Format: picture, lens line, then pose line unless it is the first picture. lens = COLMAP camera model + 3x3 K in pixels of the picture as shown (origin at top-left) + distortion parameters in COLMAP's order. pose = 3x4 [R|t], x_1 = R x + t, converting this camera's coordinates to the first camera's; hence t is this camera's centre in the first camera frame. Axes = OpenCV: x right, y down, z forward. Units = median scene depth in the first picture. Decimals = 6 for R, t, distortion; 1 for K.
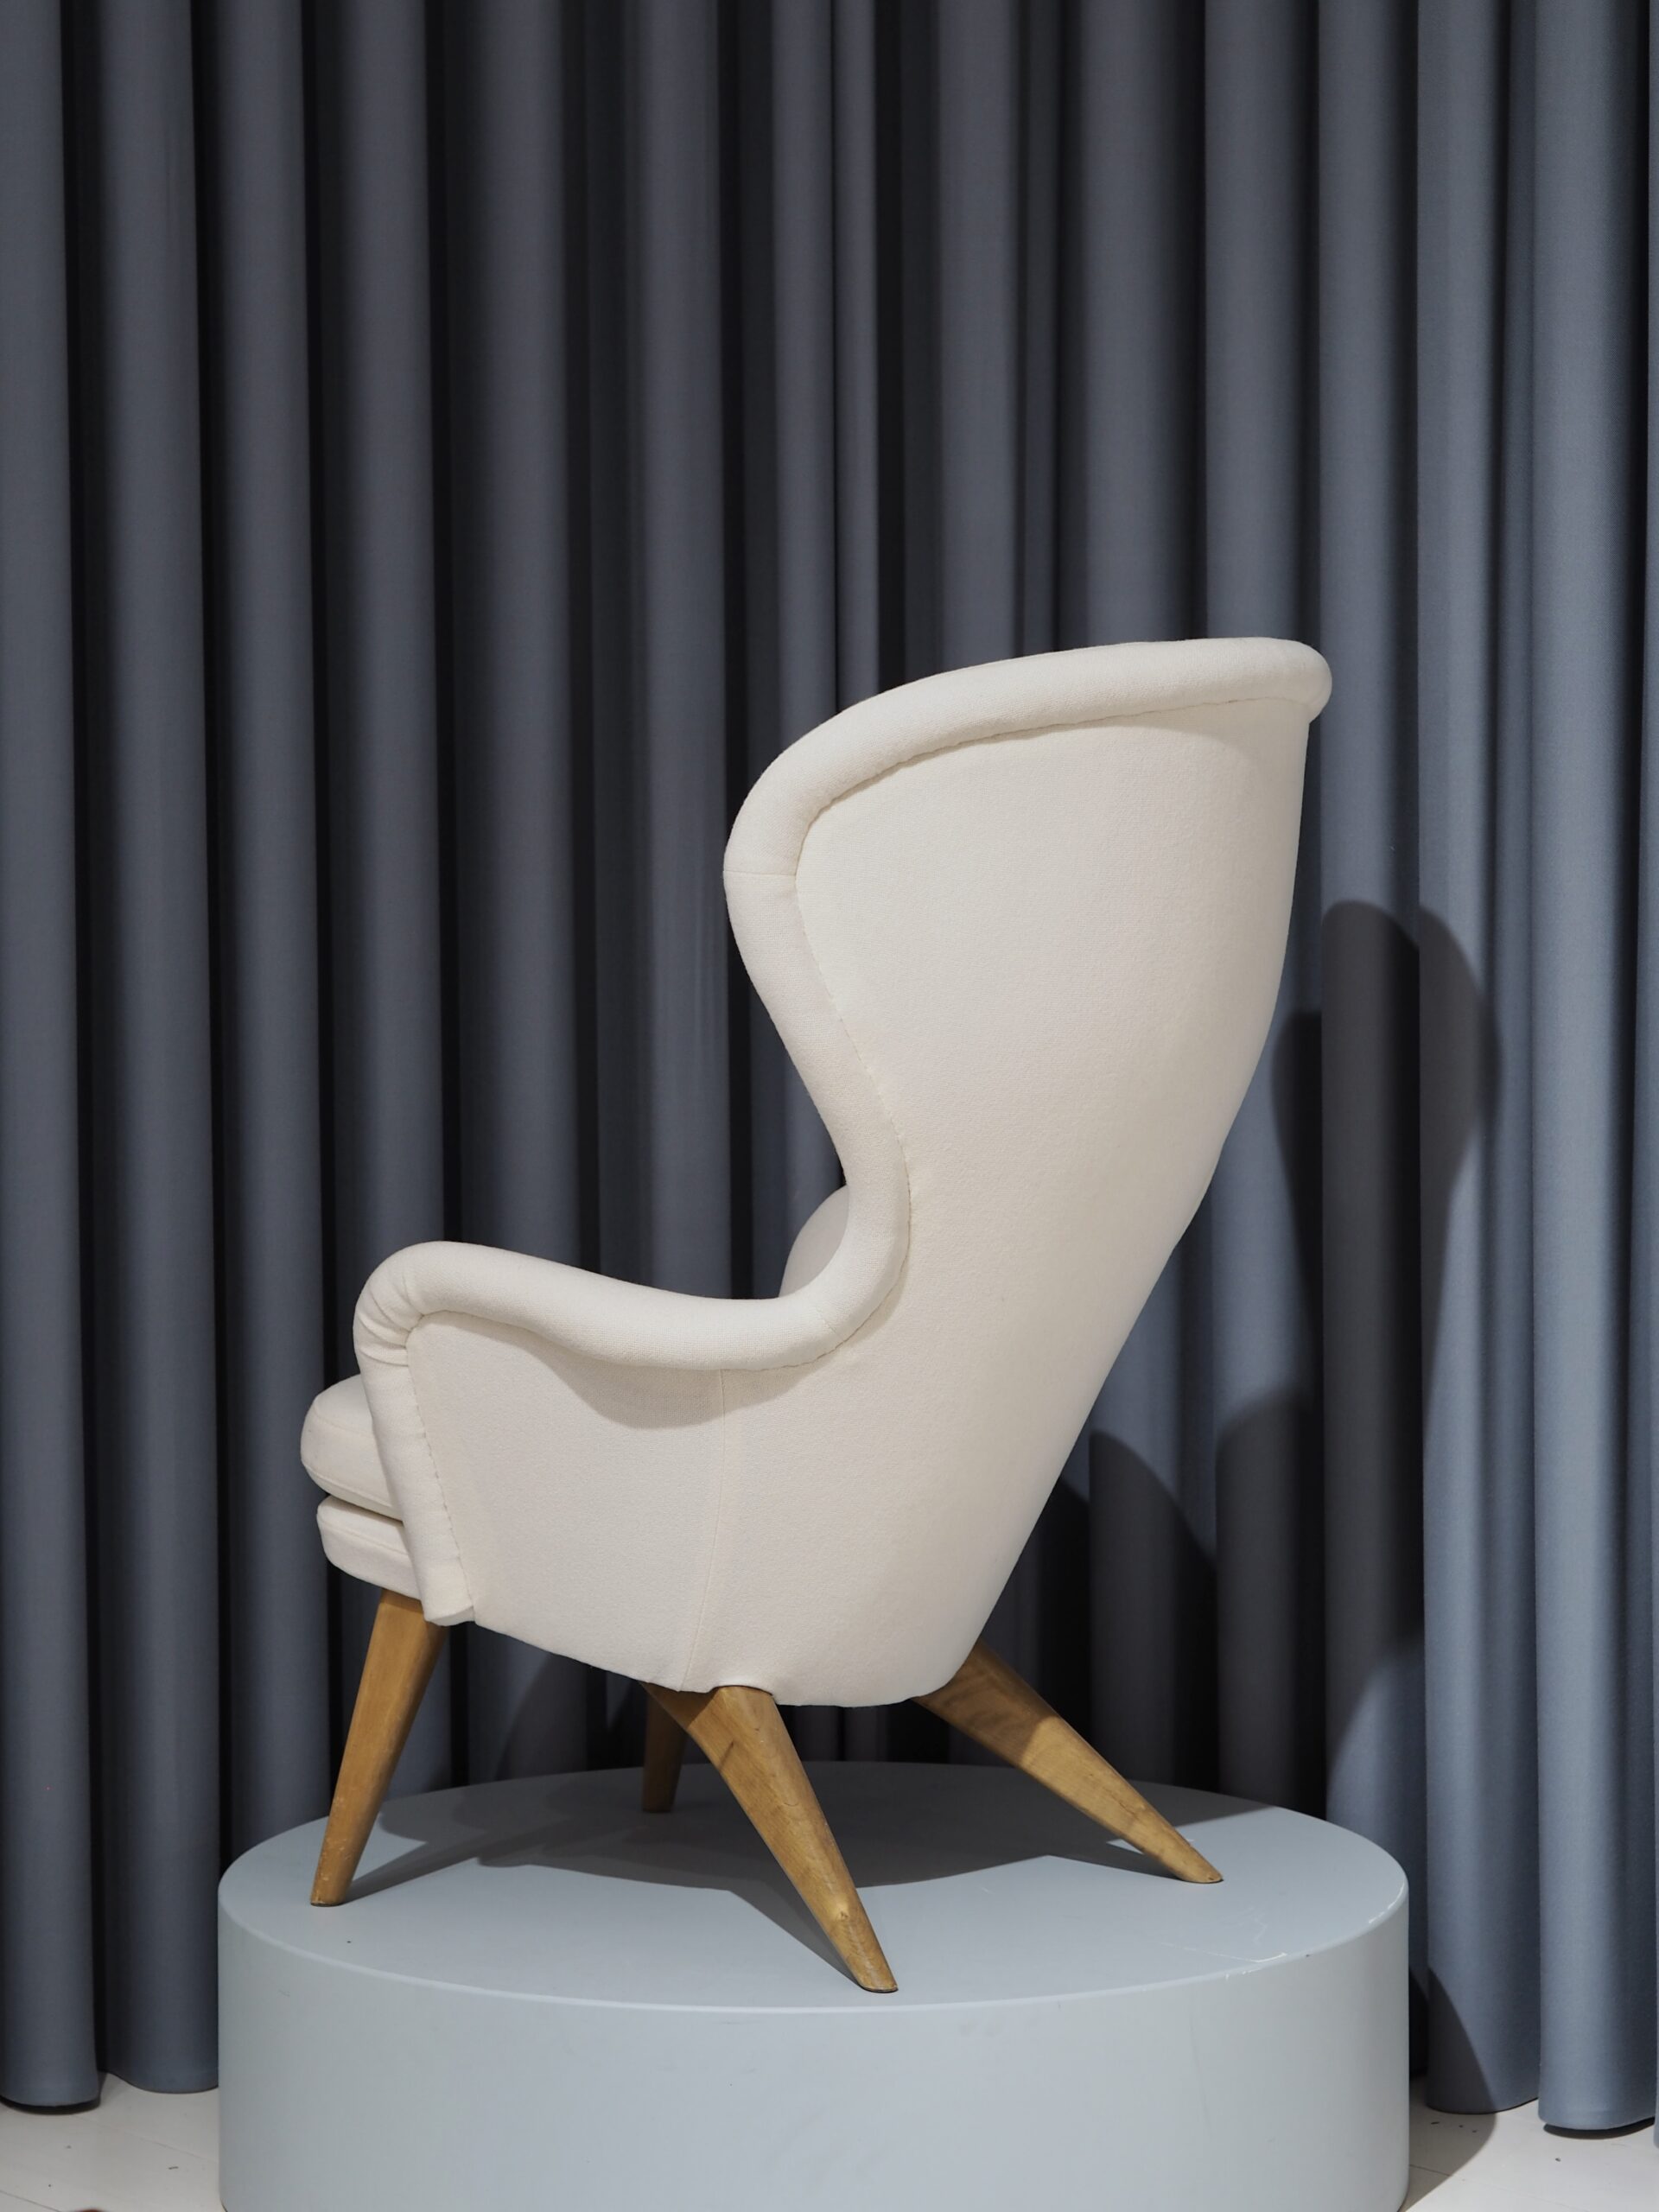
lens RADIAL K [[6076.7, 0, 829.5], [0, 6076.7, 1106.0], [0, 0, 1]] dist [0.092121, 0.977063]
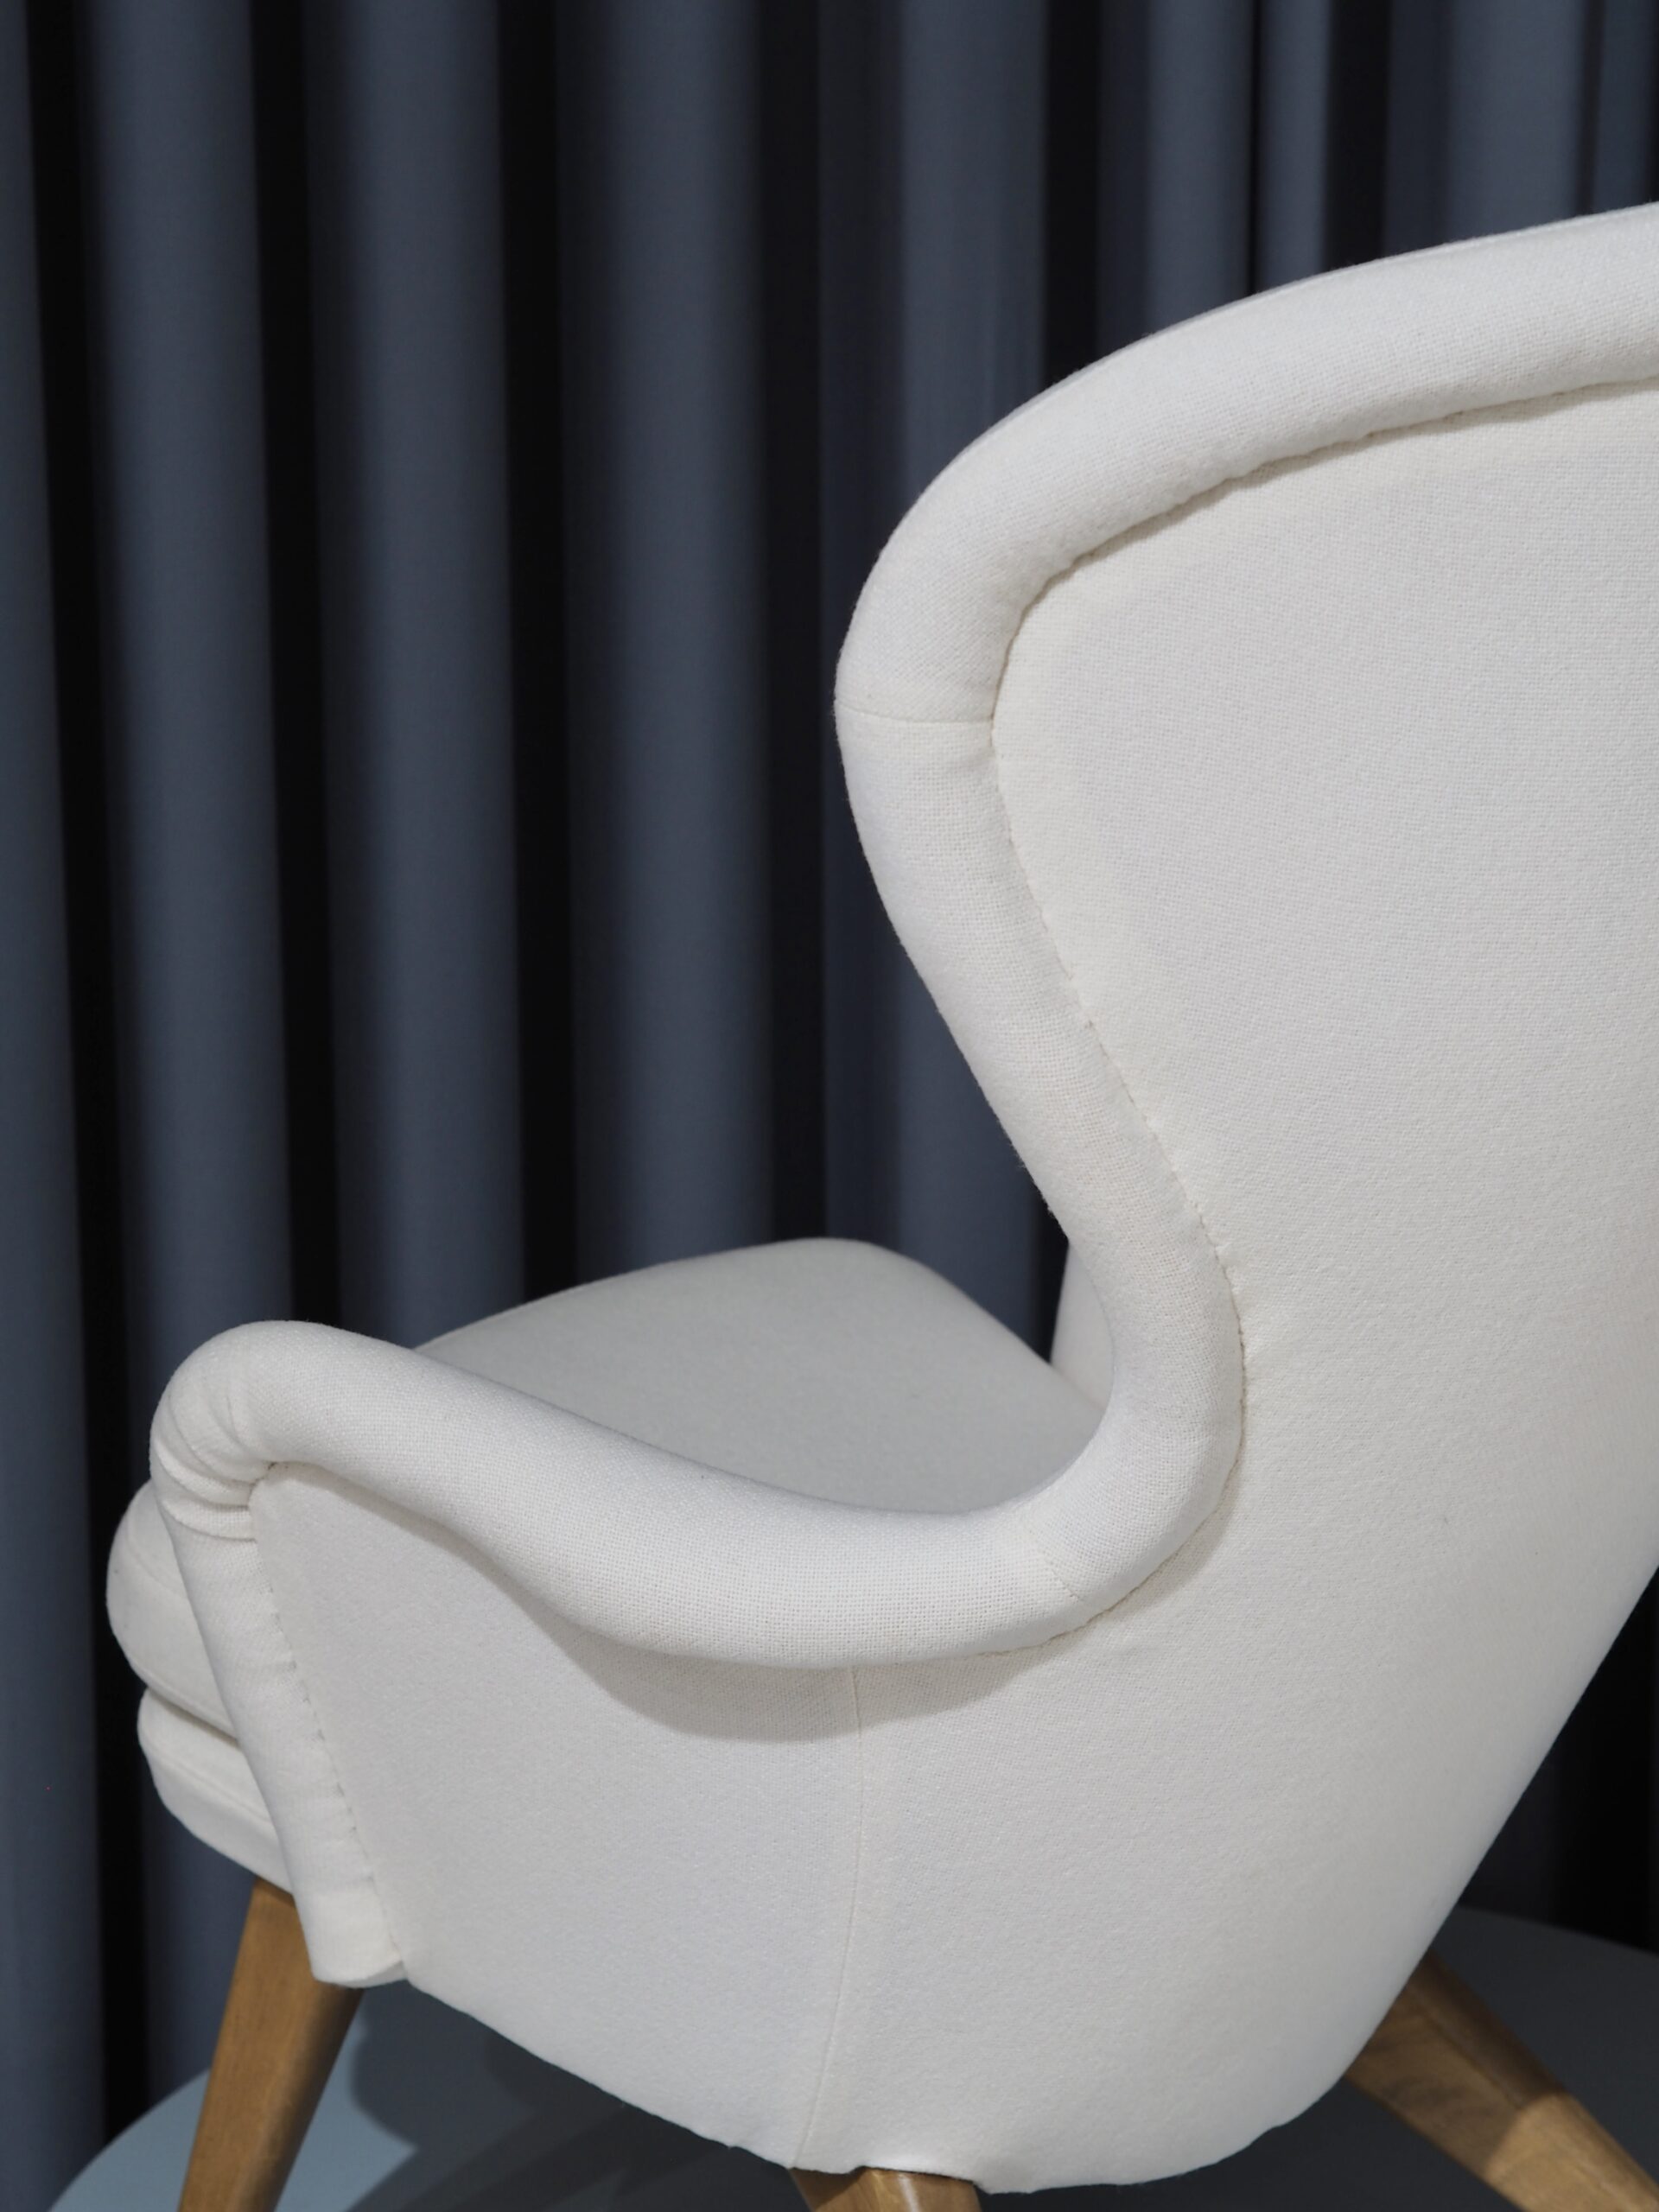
lens RADIAL K [[6076.7, 0, 829.5], [0, 6076.7, 1106.0], [0, 0, 1]] dist [0.092121, 0.977063]
pose [[0.993254, 0.038051, -0.109541, 0.031955], [-0.012604, 0.974460, 0.224208, -0.107891], [0.115275, -0.221315, 0.968365, 0.543396]]
